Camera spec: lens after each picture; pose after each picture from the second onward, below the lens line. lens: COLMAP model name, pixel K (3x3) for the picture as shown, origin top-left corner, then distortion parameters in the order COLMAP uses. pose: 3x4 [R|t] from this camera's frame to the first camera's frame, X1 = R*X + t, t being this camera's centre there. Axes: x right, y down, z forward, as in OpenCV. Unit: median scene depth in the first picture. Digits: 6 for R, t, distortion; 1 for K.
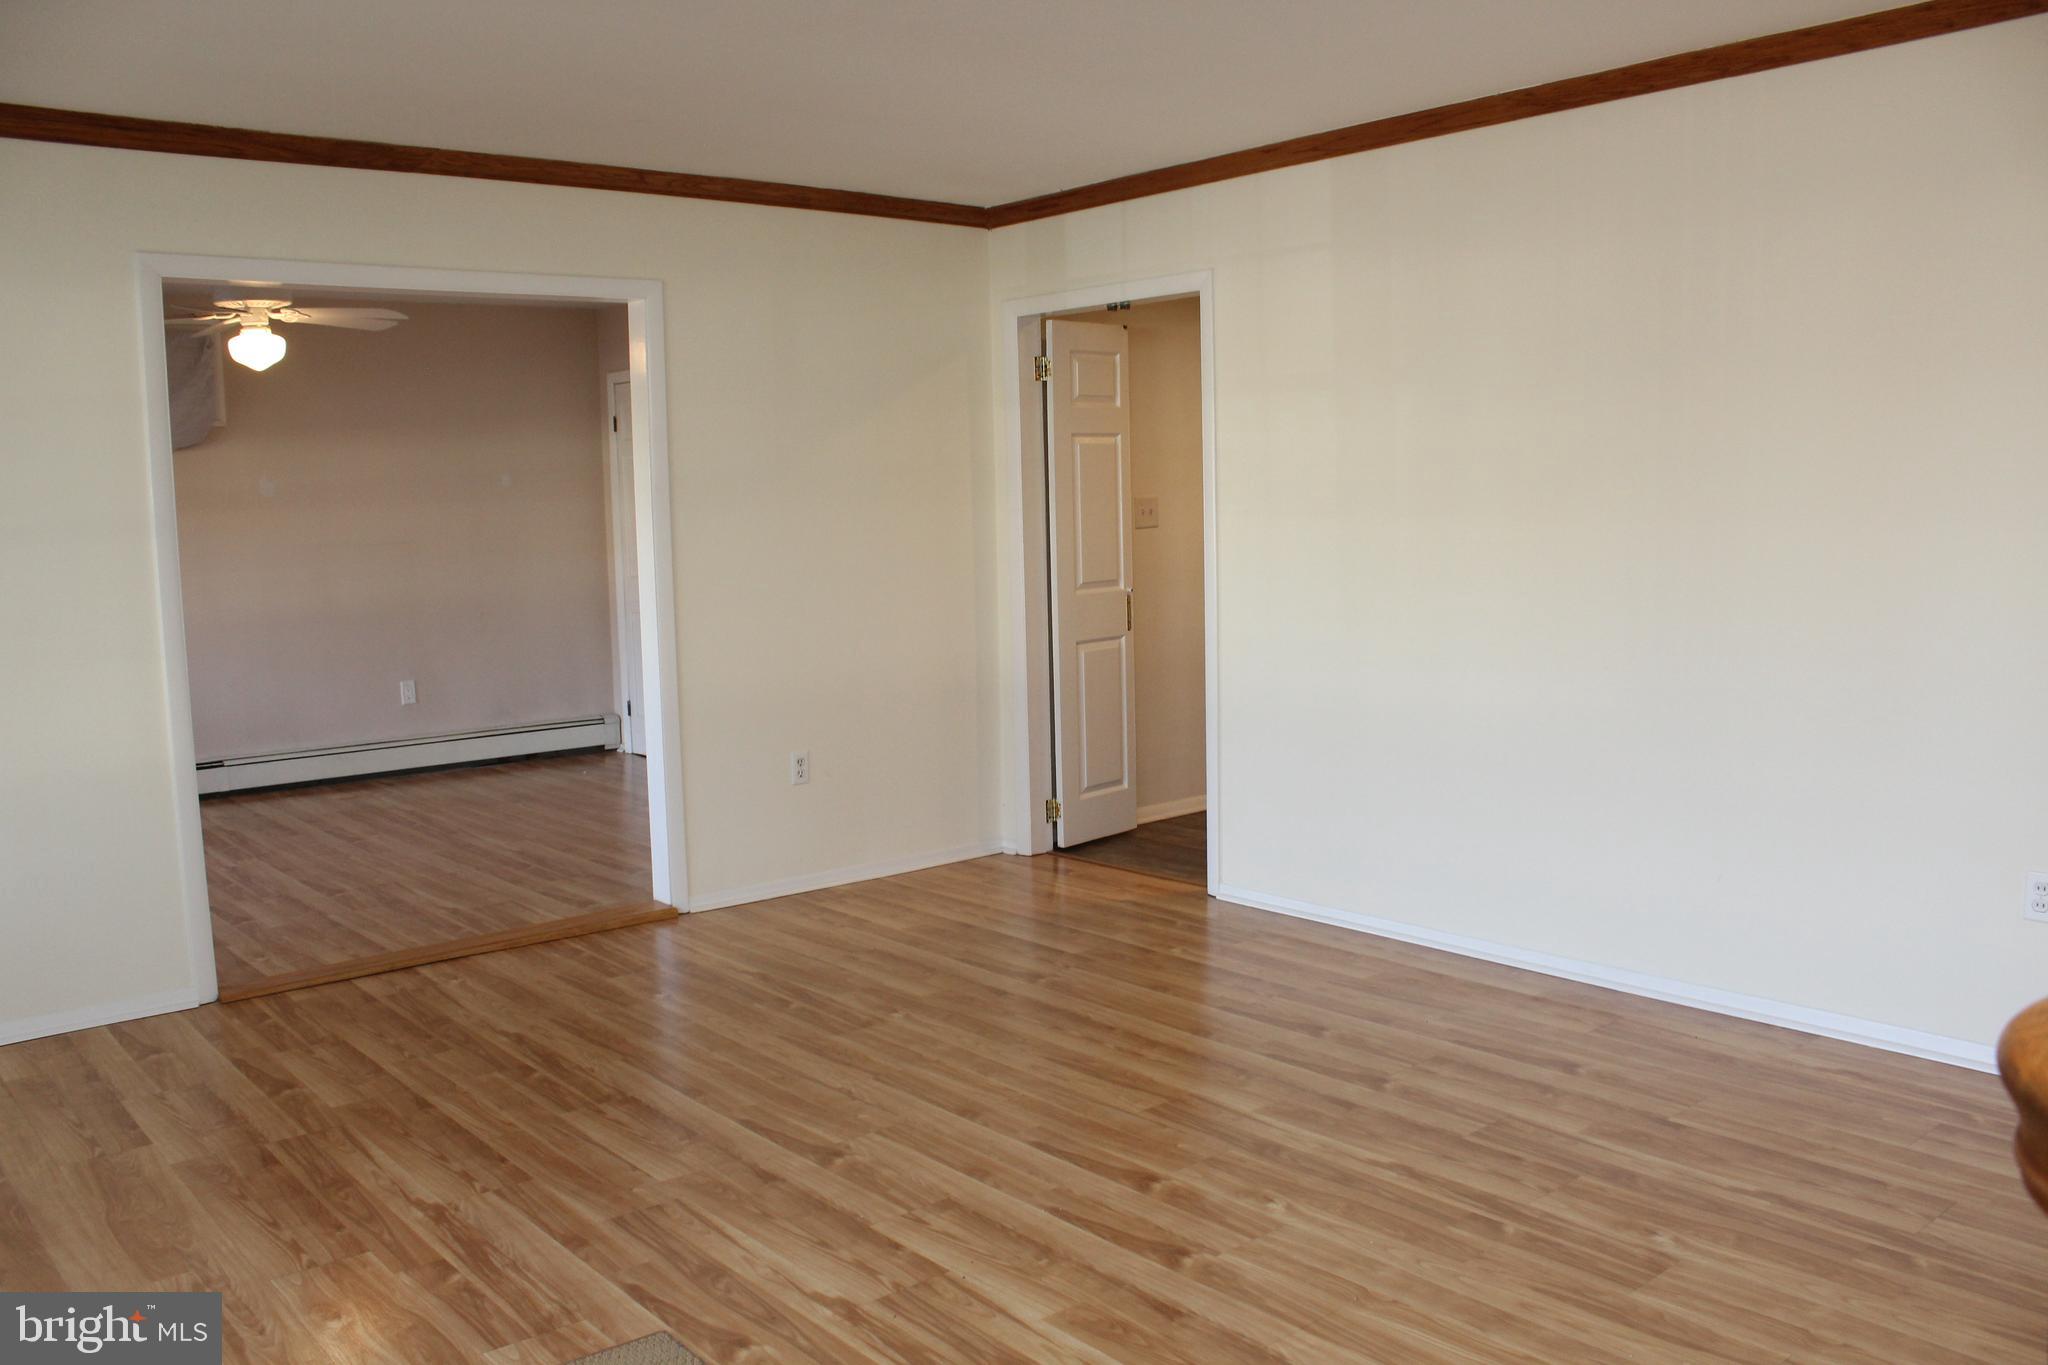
lens RADIAL K [[1703.7, 0, 1014.4], [0, 1703.7, 700.4], [0, 0, 1]] dist [-0.164636, 0.144080]
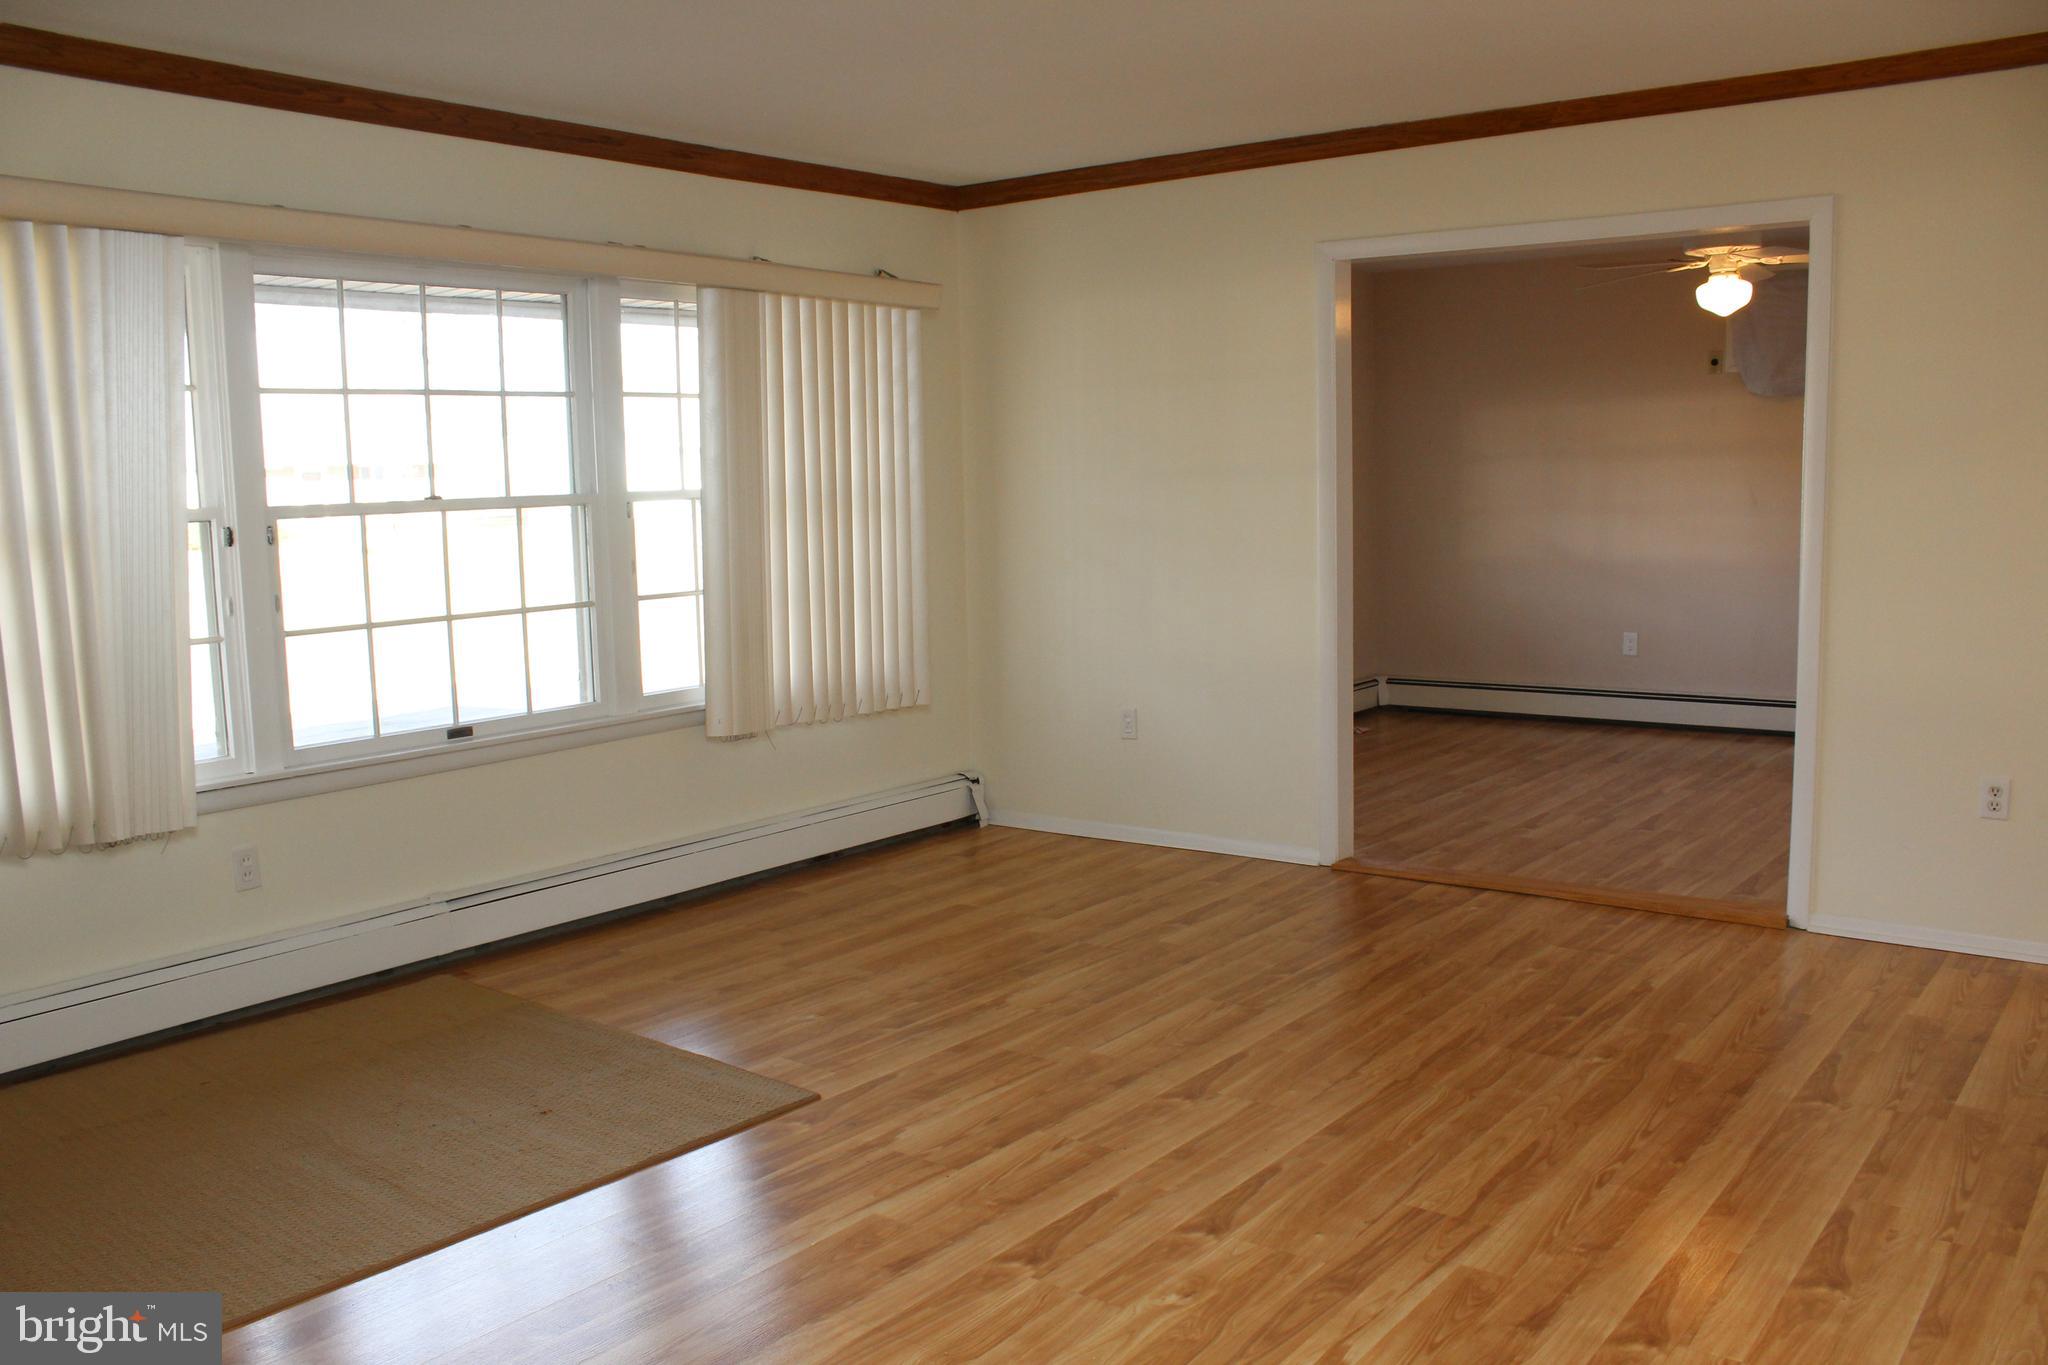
lens RADIAL K [[1703.7, 0, 995.7], [0, 1703.7, 683.9], [0, 0, 1]] dist [-0.164636, 0.144080]
pose [[0.206501, 0.137869, -0.968684, 0.577298], [-0.105133, 0.987418, 0.118123, -0.060891], [0.972782, 0.077448, 0.218398, 0.445297]]
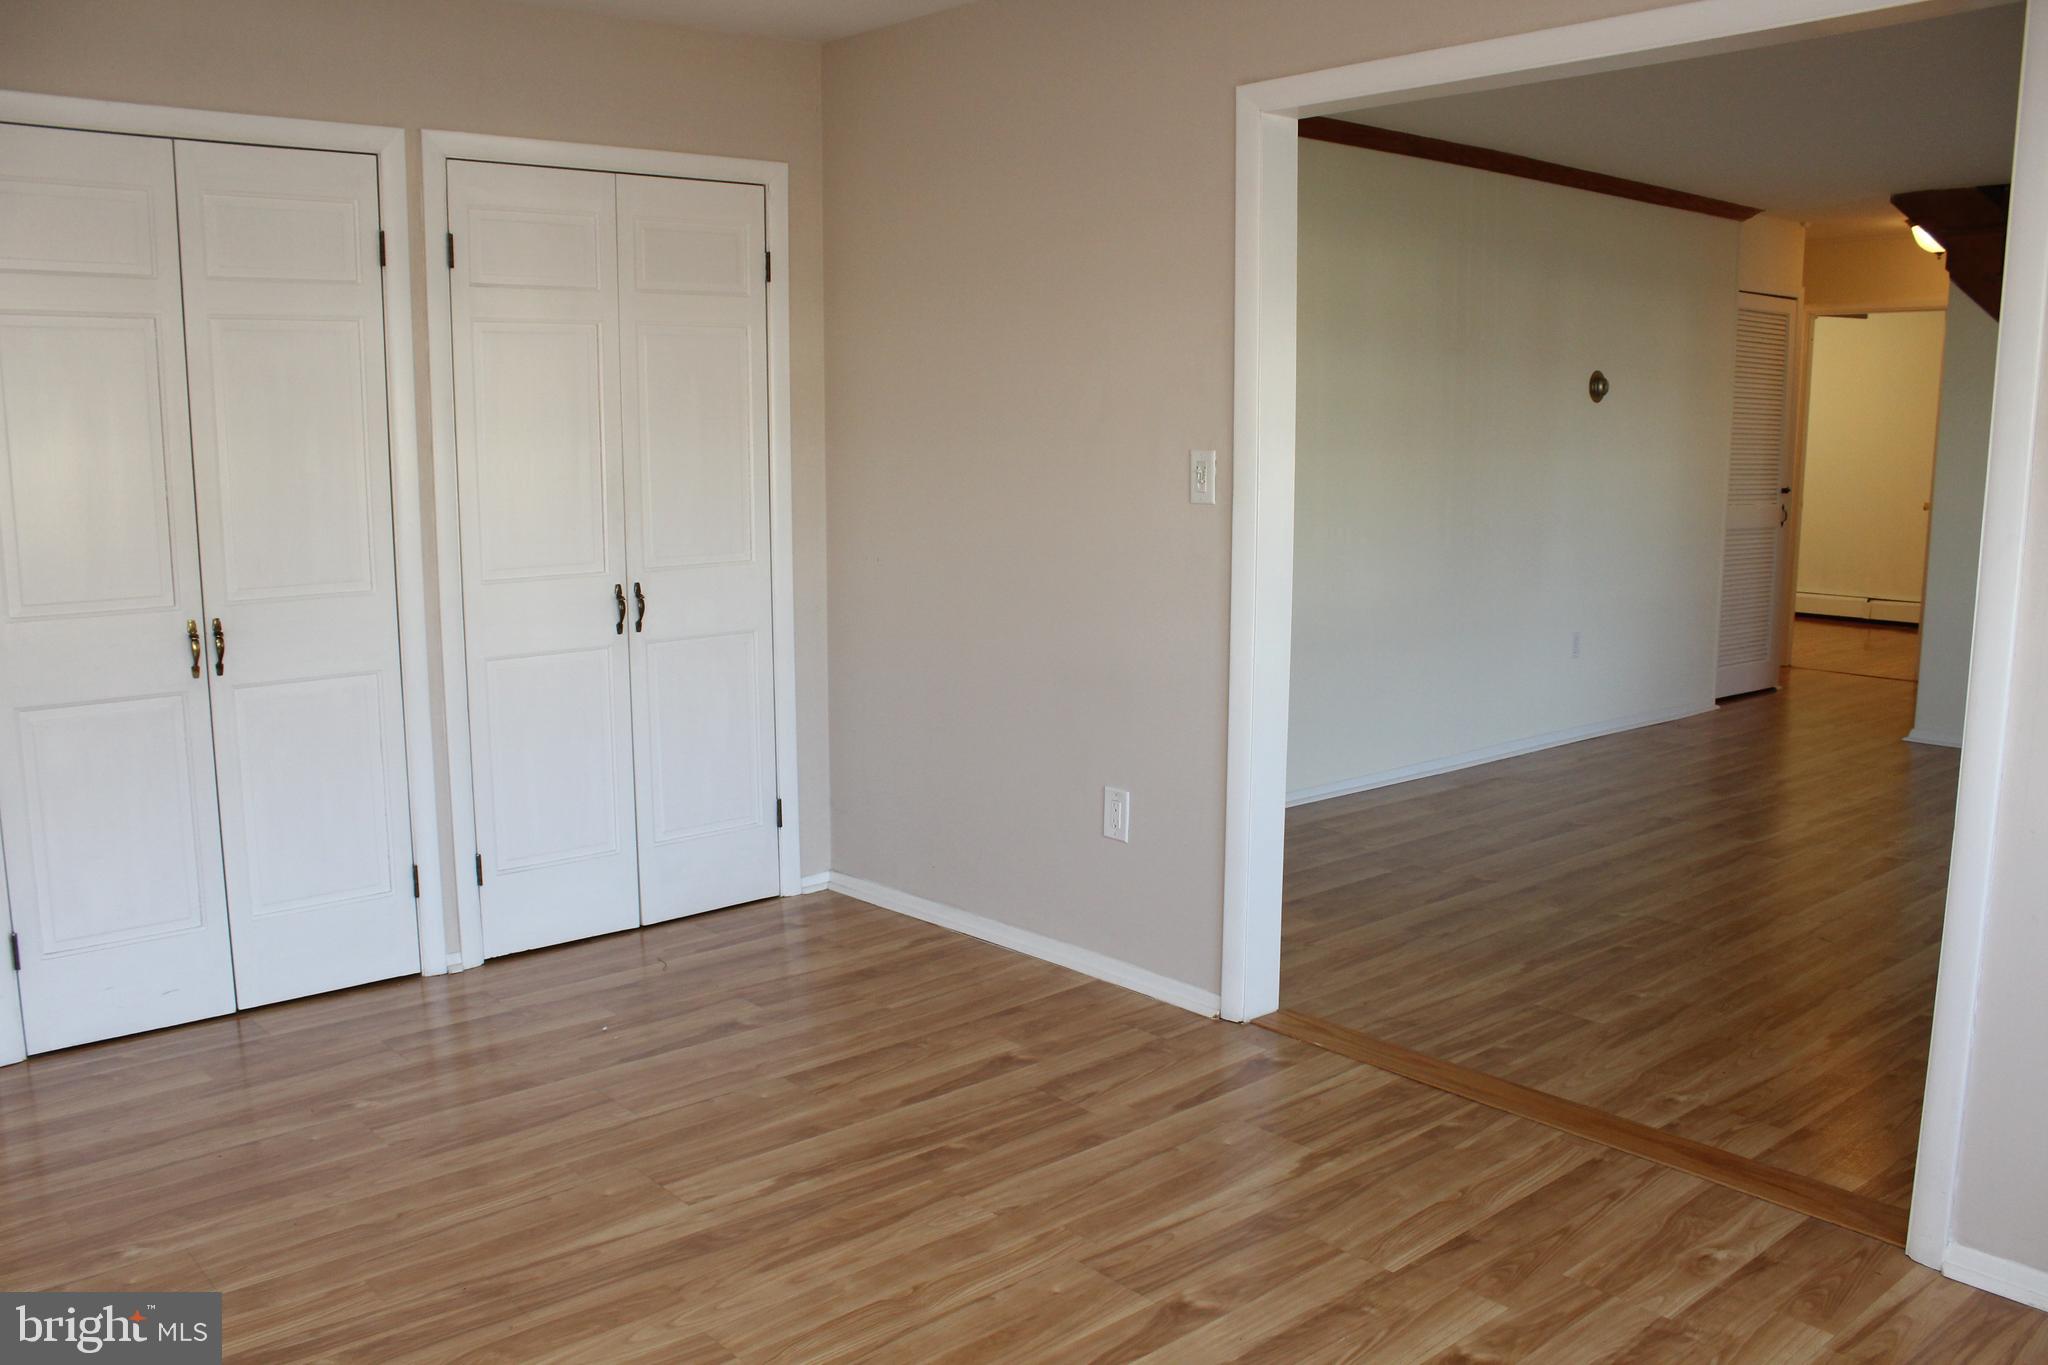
lens RADIAL K [[1703.7, 0, 1001.8], [0, 1703.7, 683.6], [0, 0, 1]] dist [-0.164636, 0.144080]
pose [[-0.013314, -0.128981, 0.991558, -0.958731], [0.123244, 0.983873, 0.129636, -0.125690], [-0.992287, 0.123929, 0.002796, 1.205119]]
